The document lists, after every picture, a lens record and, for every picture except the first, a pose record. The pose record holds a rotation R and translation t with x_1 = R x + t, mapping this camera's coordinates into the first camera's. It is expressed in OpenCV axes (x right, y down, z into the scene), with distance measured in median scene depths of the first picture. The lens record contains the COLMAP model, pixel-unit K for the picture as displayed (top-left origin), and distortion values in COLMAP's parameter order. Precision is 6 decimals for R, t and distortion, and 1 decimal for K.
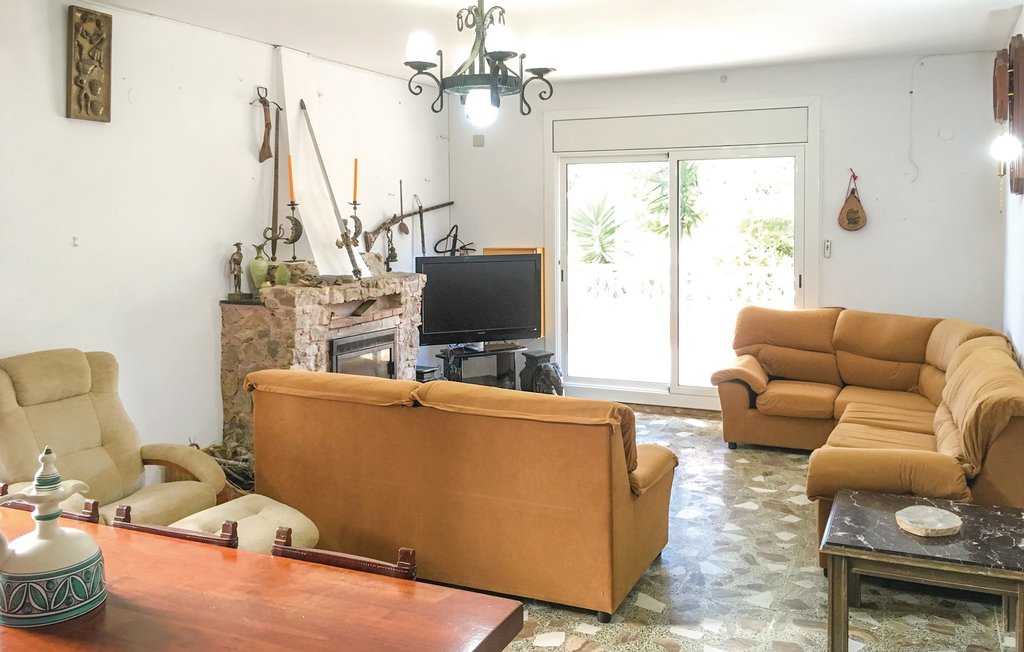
lens RADIAL K [[933.1, 0, 512.2], [0, 933.1, 301.5], [0, 0, 1]] dist [0.091909, -0.005006]
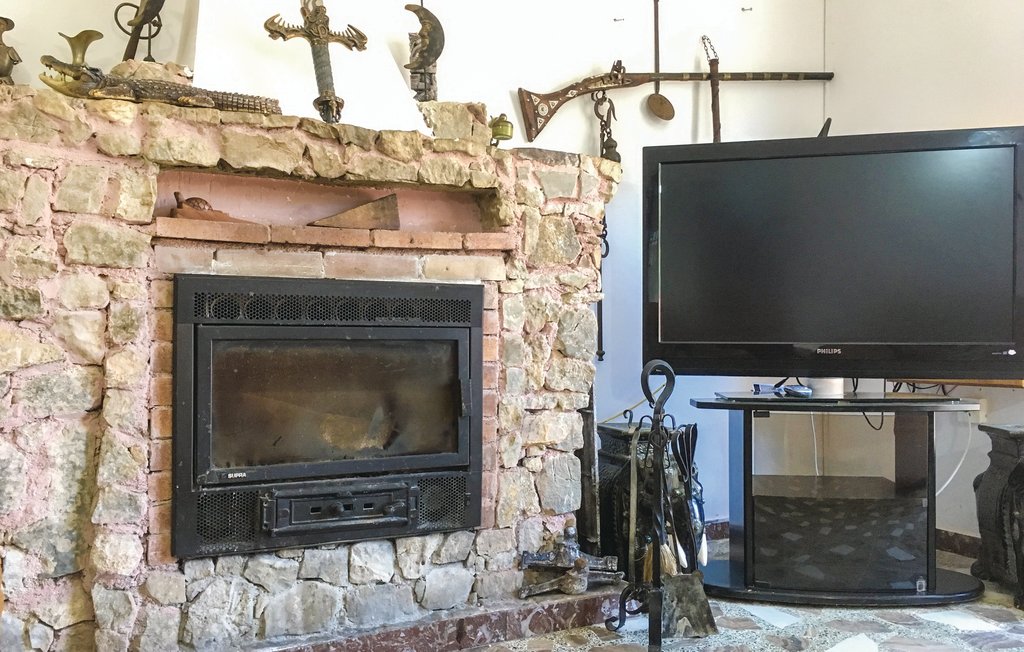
lens RADIAL K [[933.1, 0, 512.2], [0, 933.1, 301.5], [0, 0, 1]] dist [0.091909, -0.005006]
pose [[0.807882, -0.007461, -0.589297, 0.105704], [-0.069358, 0.991768, -0.107640, 0.078670], [0.585249, 0.127833, 0.800714, 0.795493]]
